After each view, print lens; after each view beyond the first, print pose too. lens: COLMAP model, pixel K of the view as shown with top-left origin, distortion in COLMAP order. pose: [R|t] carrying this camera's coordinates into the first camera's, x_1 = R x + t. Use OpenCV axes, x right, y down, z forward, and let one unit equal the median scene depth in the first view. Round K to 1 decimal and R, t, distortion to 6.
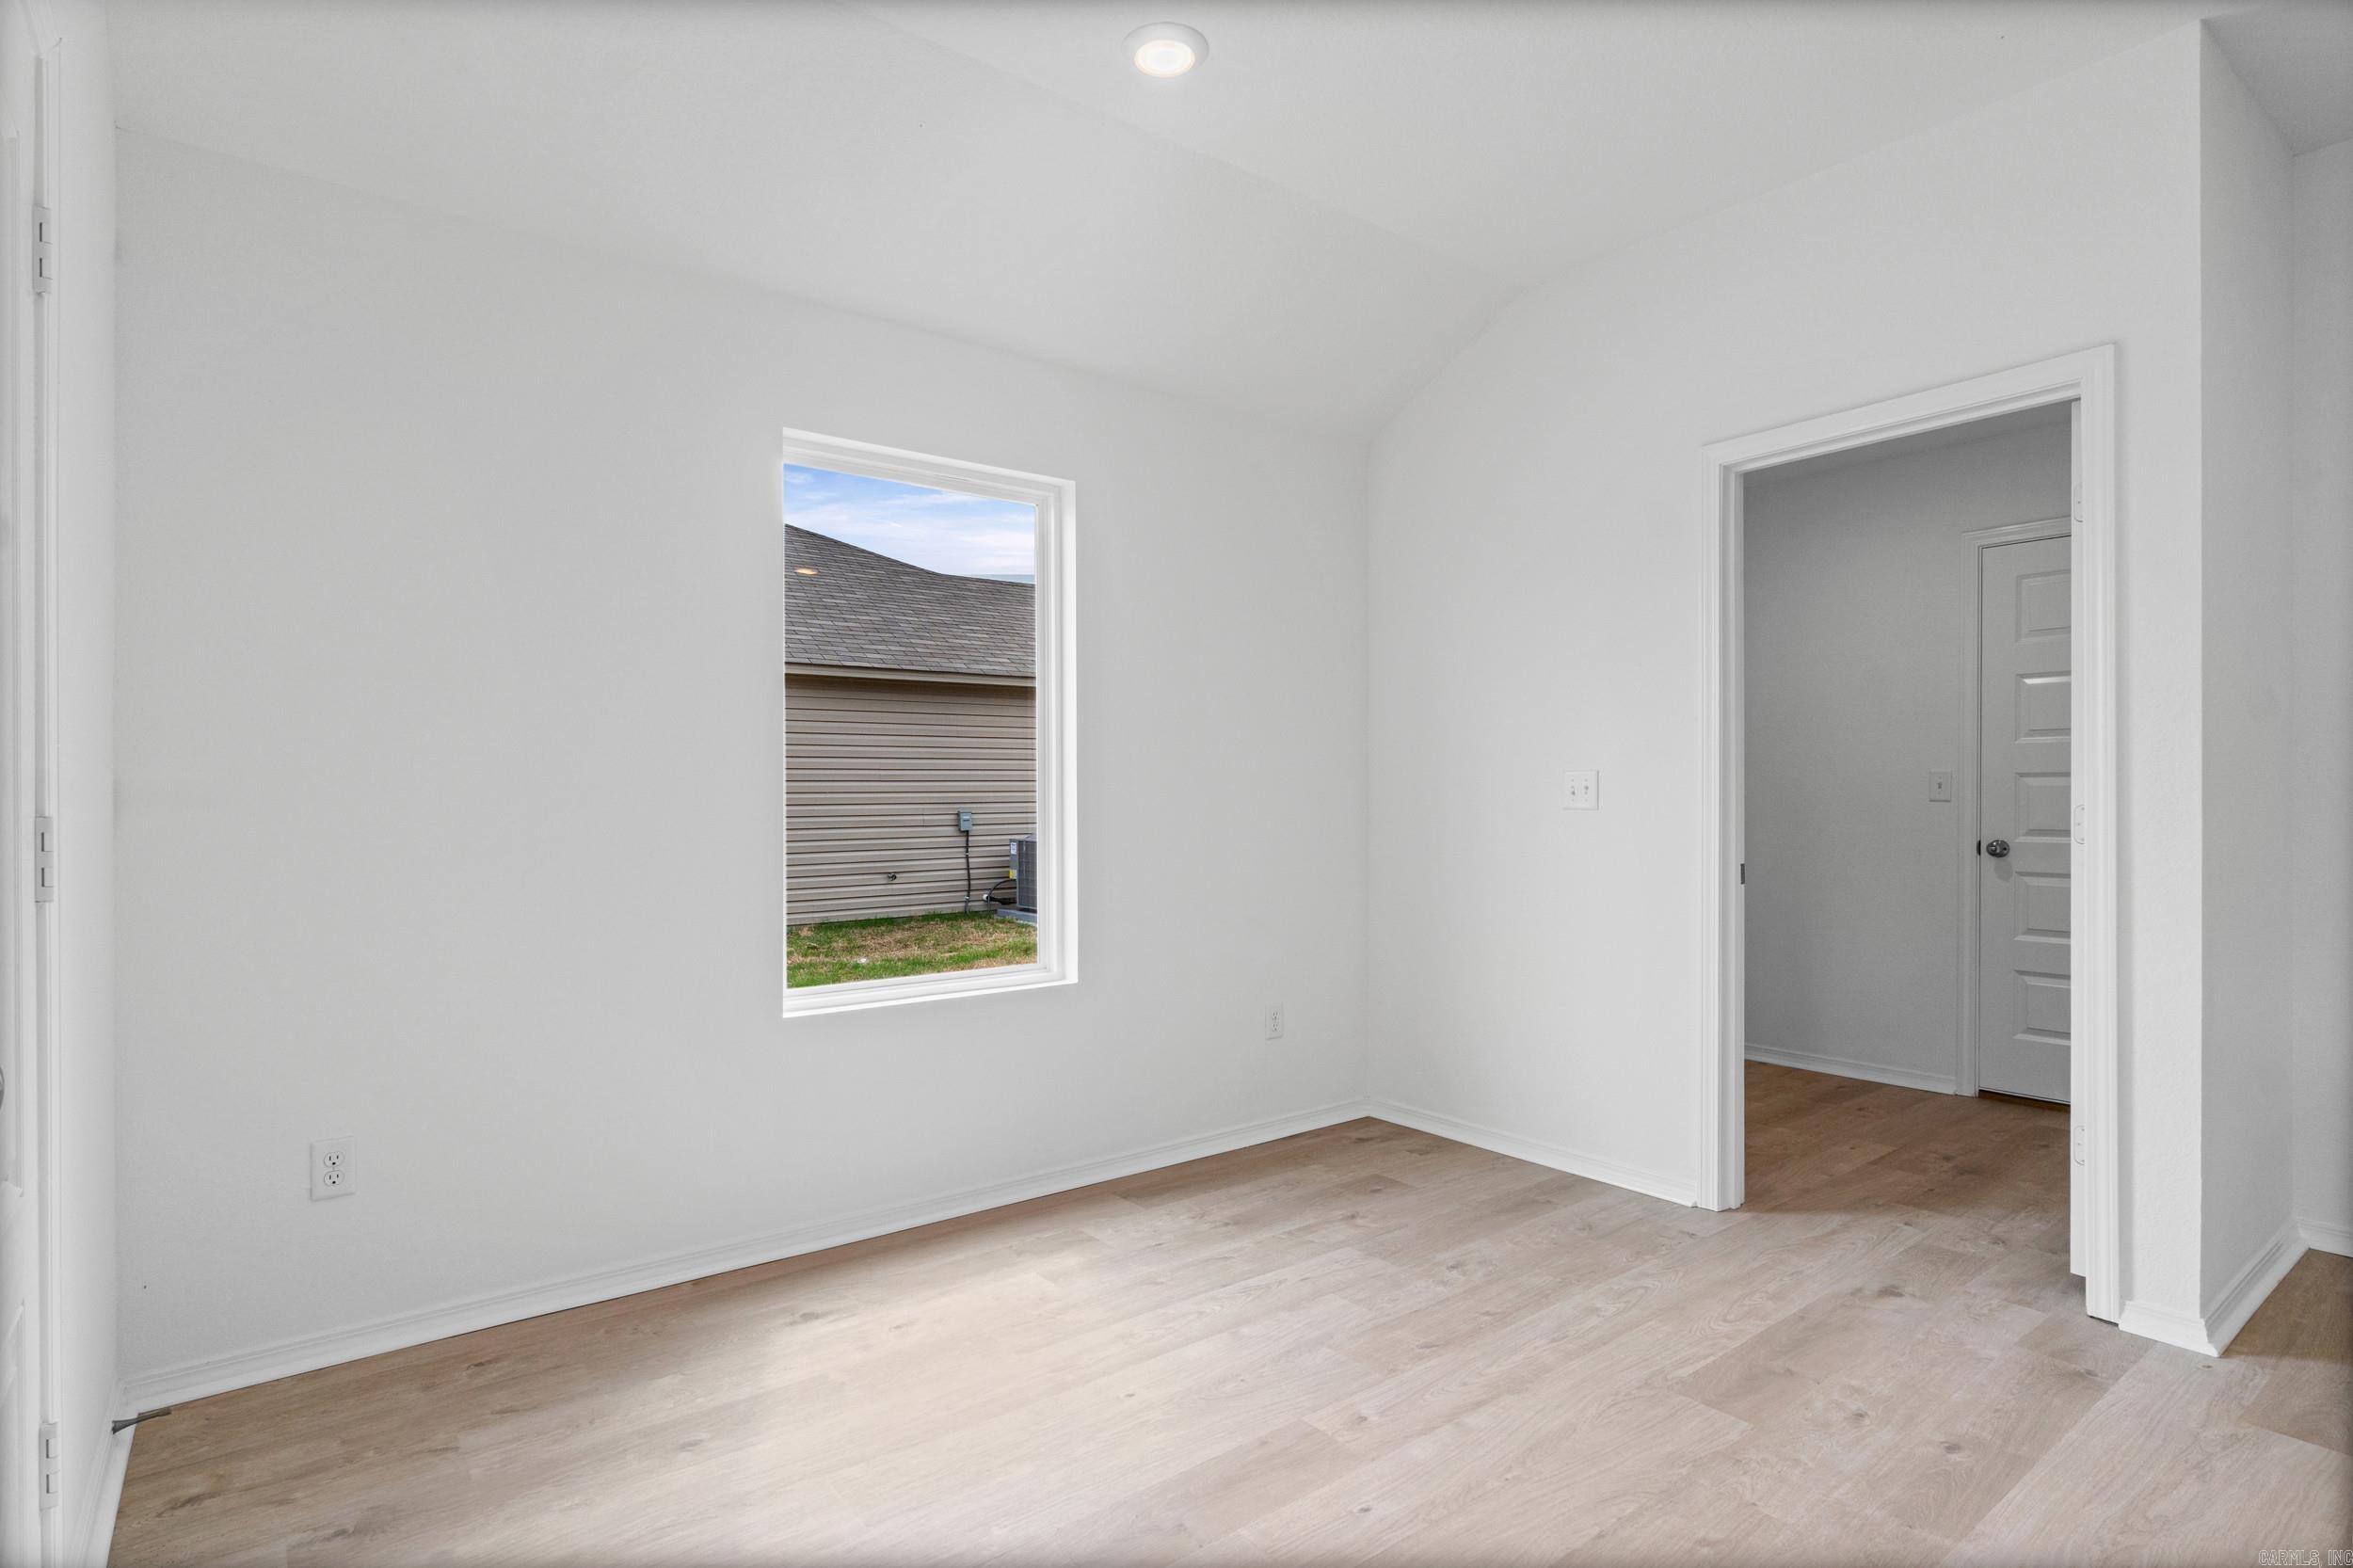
lens RADIAL K [[1193.5, 0, 1187.2], [0, 1193.5, 789.7], [0, 0, 1]] dist [-0.009036, 0.000902]
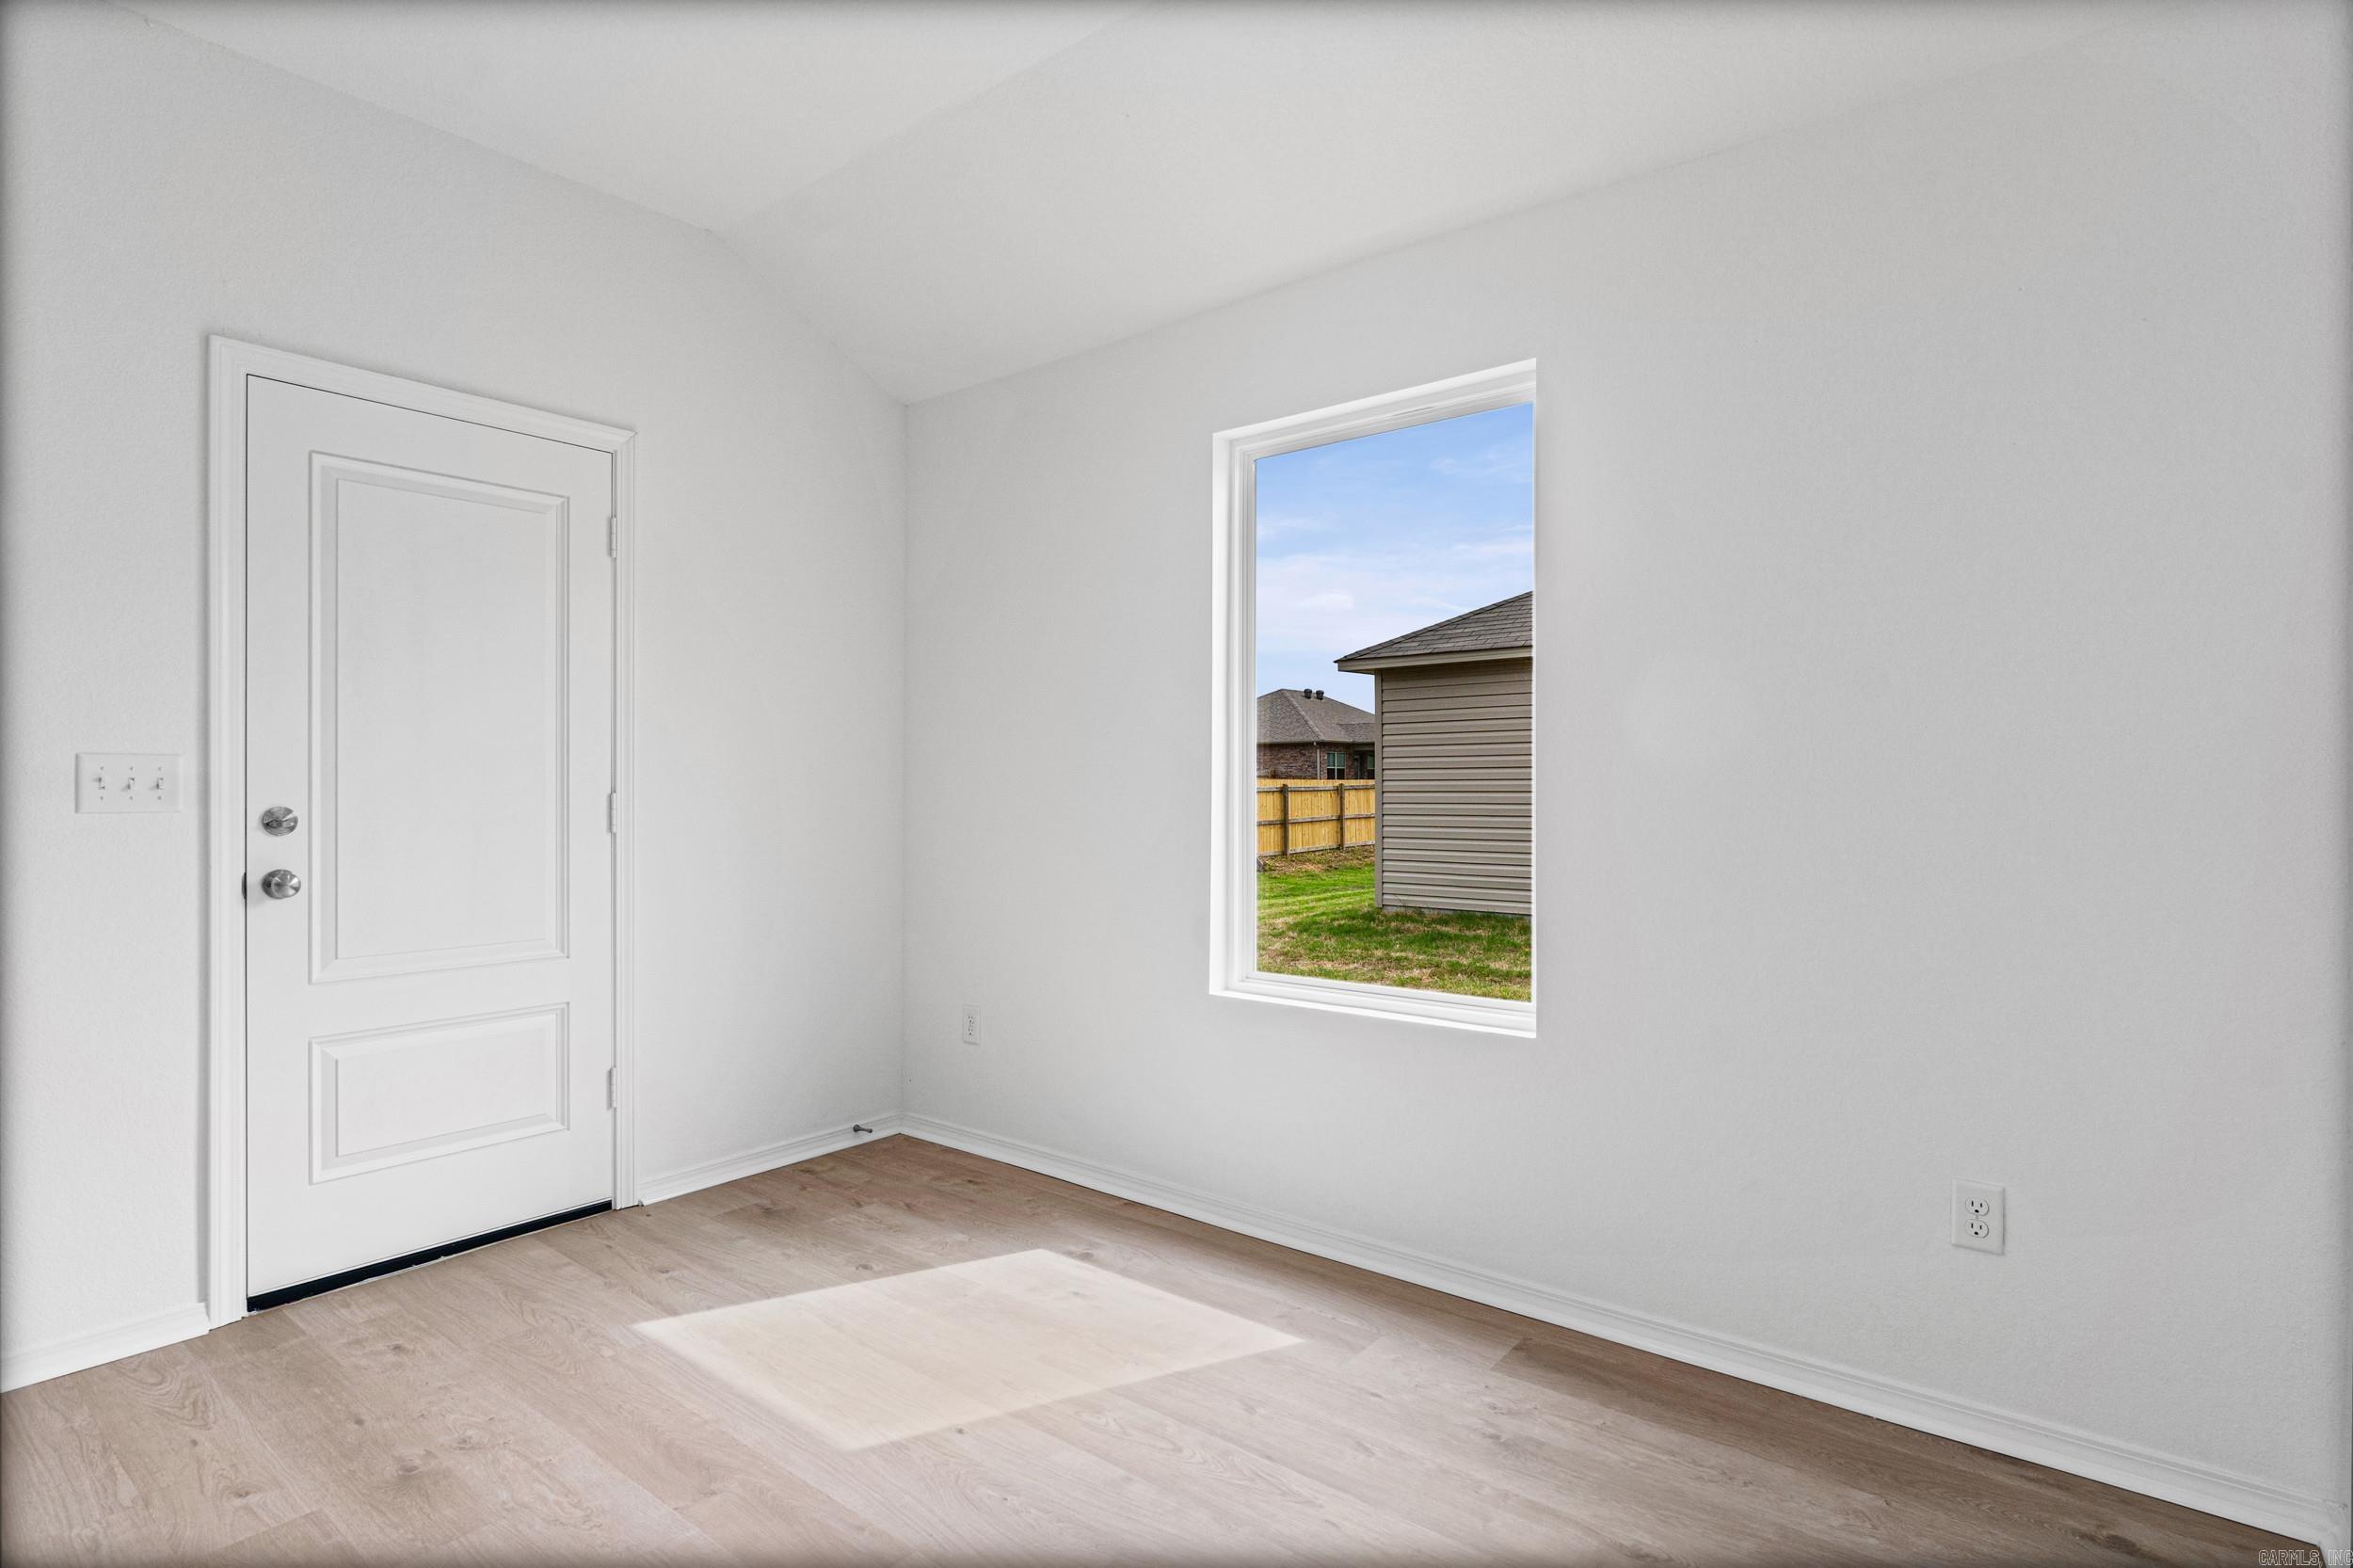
lens RADIAL K [[1193.5, 0, 1193.7], [0, 1193.5, 771.1], [0, 0, 1]] dist [-0.009036, 0.000902]
pose [[0.246215, 0.002771, -0.969211, 0.764500], [-0.006077, 0.999981, 0.001315, -0.014690], [0.969196, 0.005567, 0.246227, 0.793098]]
